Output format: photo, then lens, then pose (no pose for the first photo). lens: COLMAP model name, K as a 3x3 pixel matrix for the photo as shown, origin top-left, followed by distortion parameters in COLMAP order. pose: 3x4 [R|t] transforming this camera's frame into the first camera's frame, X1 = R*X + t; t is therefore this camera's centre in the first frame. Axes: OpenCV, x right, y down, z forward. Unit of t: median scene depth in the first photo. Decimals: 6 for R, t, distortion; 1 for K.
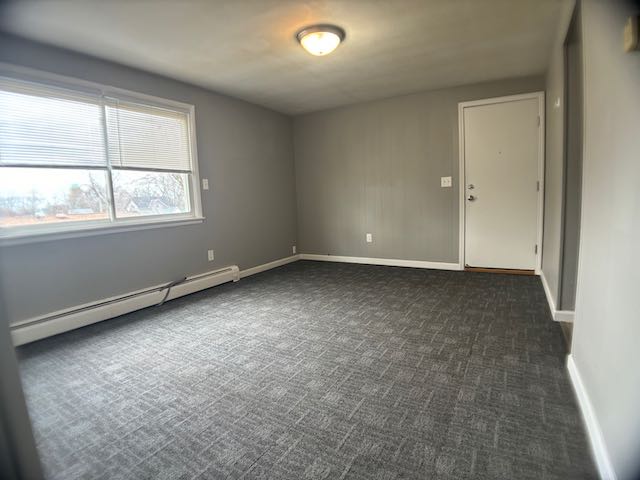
lens RADIAL K [[334.2, 0, 320.5], [0, 334.2, 240.1], [0, 0, 1]] dist [-0.080027, 0.001084]
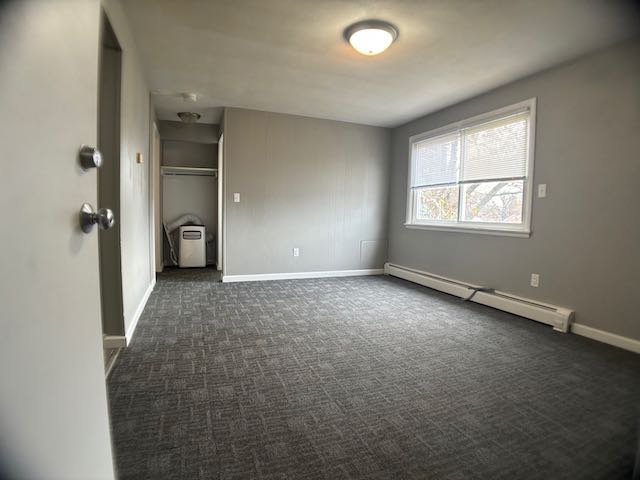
lens RADIAL K [[334.2, 0, 320.5], [0, 334.2, 240.1], [0, 0, 1]] dist [-0.080027, 0.001084]
pose [[-0.616421, 0.091761, -0.782052, 0.763969], [-0.091803, 0.978038, 0.187117, -0.191678], [0.782047, 0.187138, -0.594460, 1.370454]]
